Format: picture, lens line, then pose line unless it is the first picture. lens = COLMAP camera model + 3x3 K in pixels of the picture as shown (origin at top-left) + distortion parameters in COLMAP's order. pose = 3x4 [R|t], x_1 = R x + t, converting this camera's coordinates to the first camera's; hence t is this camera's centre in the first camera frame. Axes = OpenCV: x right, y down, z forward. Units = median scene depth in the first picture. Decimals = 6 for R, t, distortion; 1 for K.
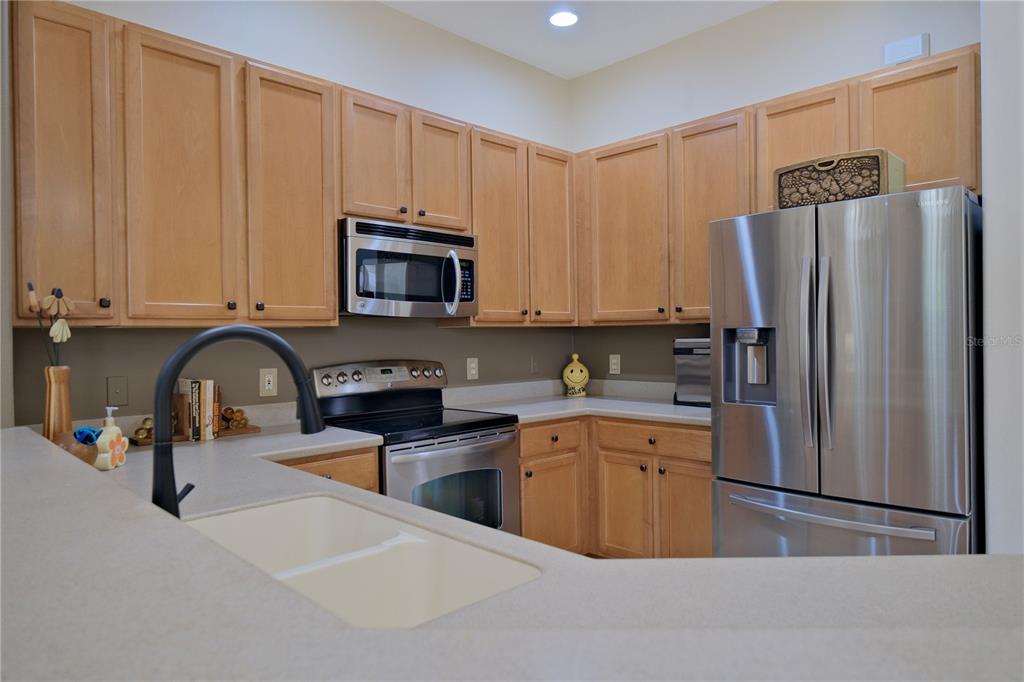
lens RADIAL K [[637.6, 0, 512.0], [0, 637.6, 341.0], [0, 0, 1]] dist [-0.020040, -0.000162]
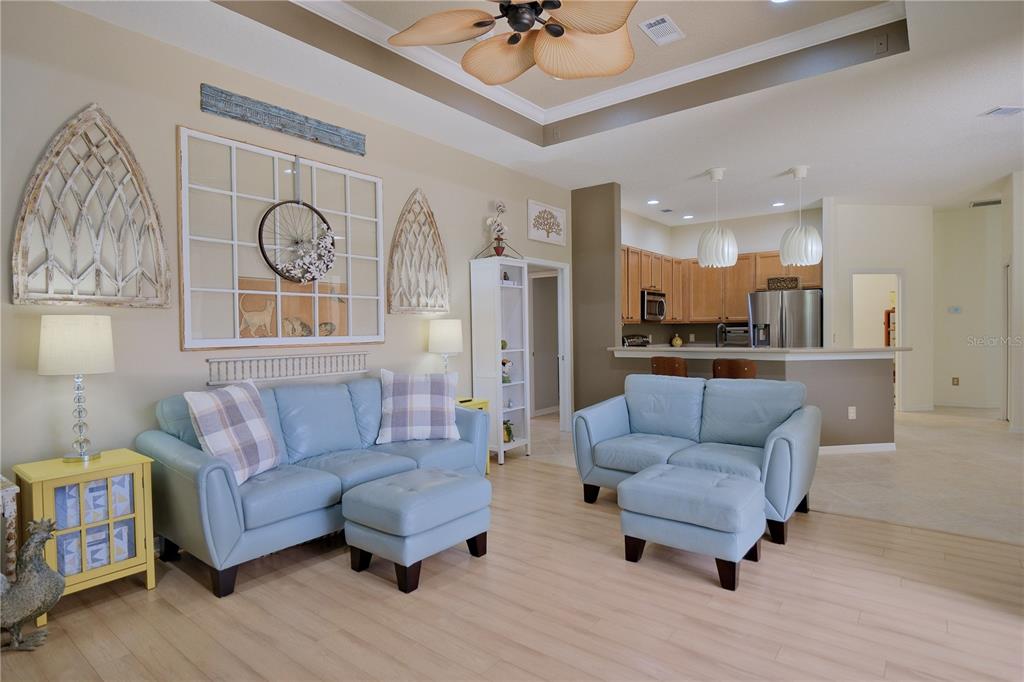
lens RADIAL K [[541.5, 0, 512.7], [0, 541.5, 337.1], [0, 0, 1]] dist [-0.002337, -0.000207]
pose [[0.991417, -0.000009, 0.130737, -1.121201], [-0.001016, 0.999969, 0.007769, 0.022897], [-0.130733, -0.007835, 0.991387, -1.451509]]
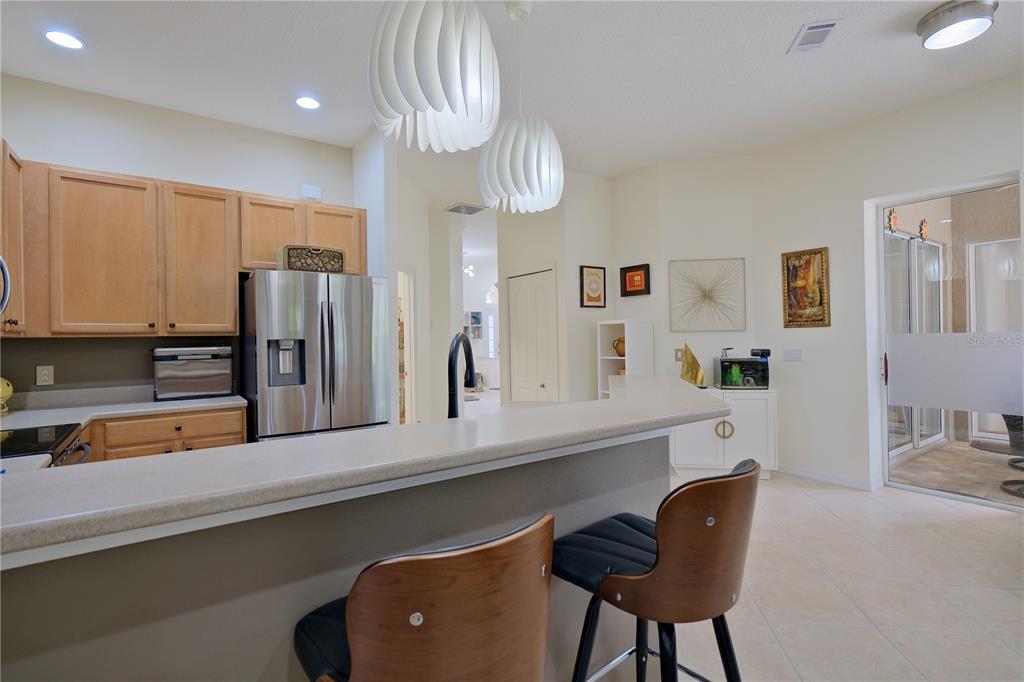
lens RADIAL K [[478.2, 0, 512.0], [0, 478.2, 341.0], [0, 0, 1]] dist [-0.001778, -0.000290]
pose [[0.146098, 0.008227, 0.989236, -0.624418], [0.022270, 0.999685, -0.011603, 0.008982], [-0.989019, 0.023725, 0.145869, 0.197065]]
